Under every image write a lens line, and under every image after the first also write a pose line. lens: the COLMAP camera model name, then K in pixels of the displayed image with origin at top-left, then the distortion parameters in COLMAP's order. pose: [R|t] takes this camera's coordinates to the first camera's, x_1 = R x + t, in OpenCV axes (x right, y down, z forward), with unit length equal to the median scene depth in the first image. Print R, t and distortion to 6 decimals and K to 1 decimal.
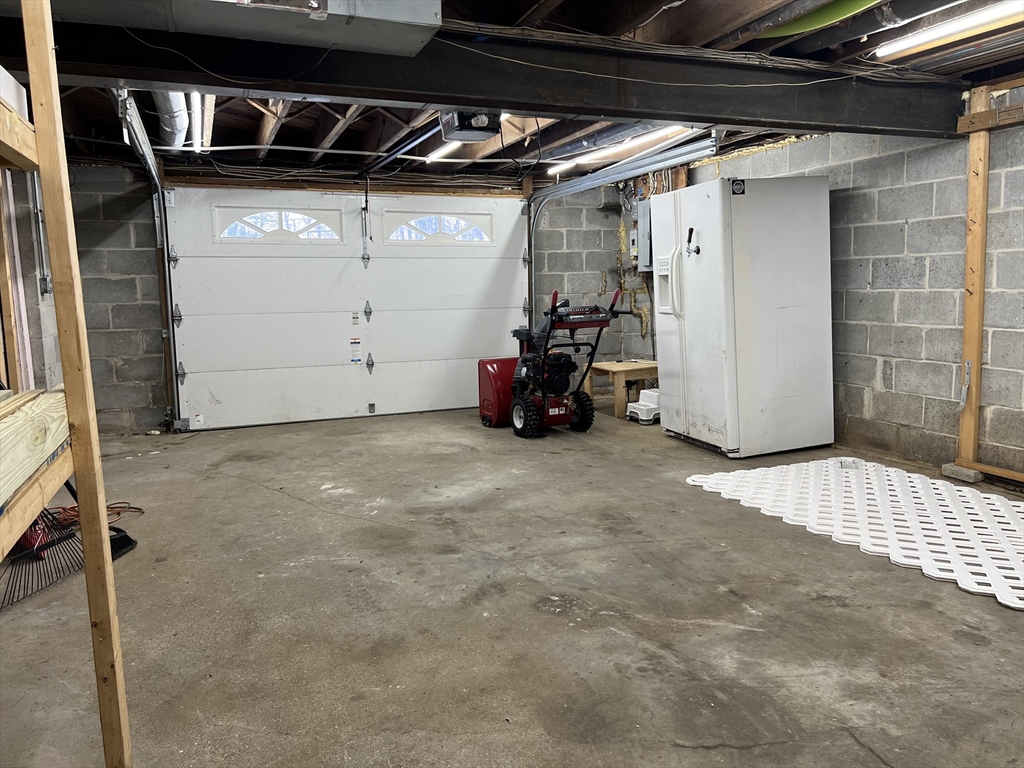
lens RADIAL K [[771.9, 0, 516.3], [0, 771.9, 378.5], [0, 0, 1]] dist [0.049369, -0.017754]
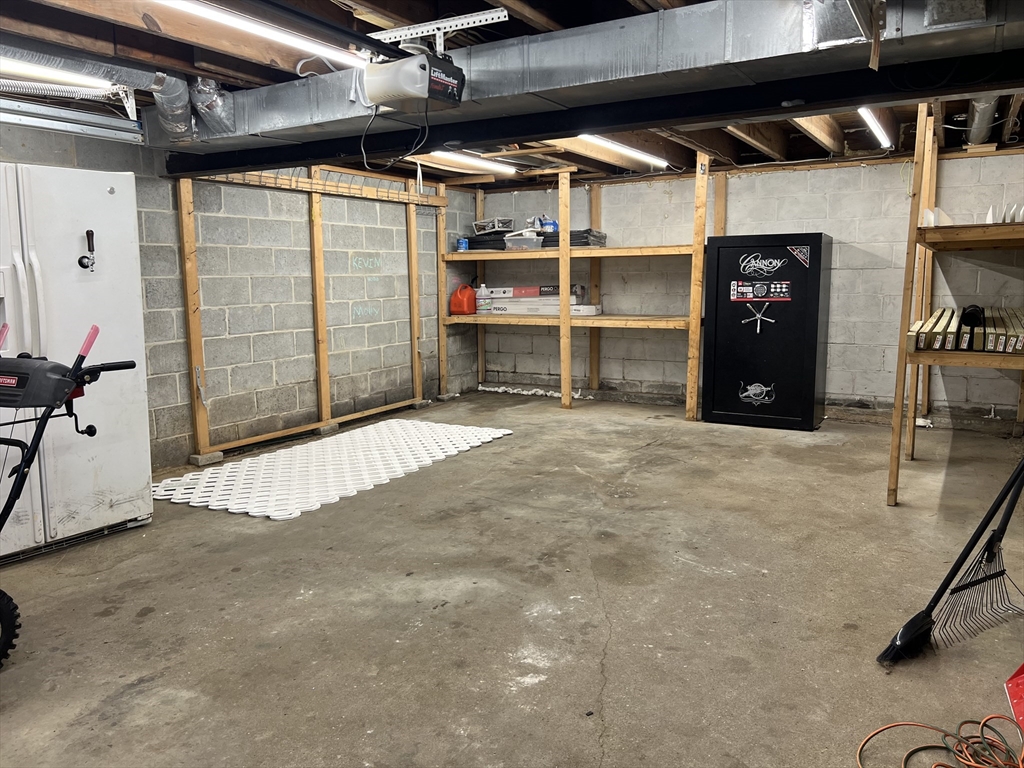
lens RADIAL K [[771.9, 0, 516.2], [0, 771.9, 387.4], [0, 0, 1]] dist [0.049369, -0.017754]
pose [[-0.615592, -0.092202, 0.782652, -0.843989], [0.122783, 0.969783, 0.210822, -0.231697], [-0.778441, 0.225876, -0.585670, 1.666979]]
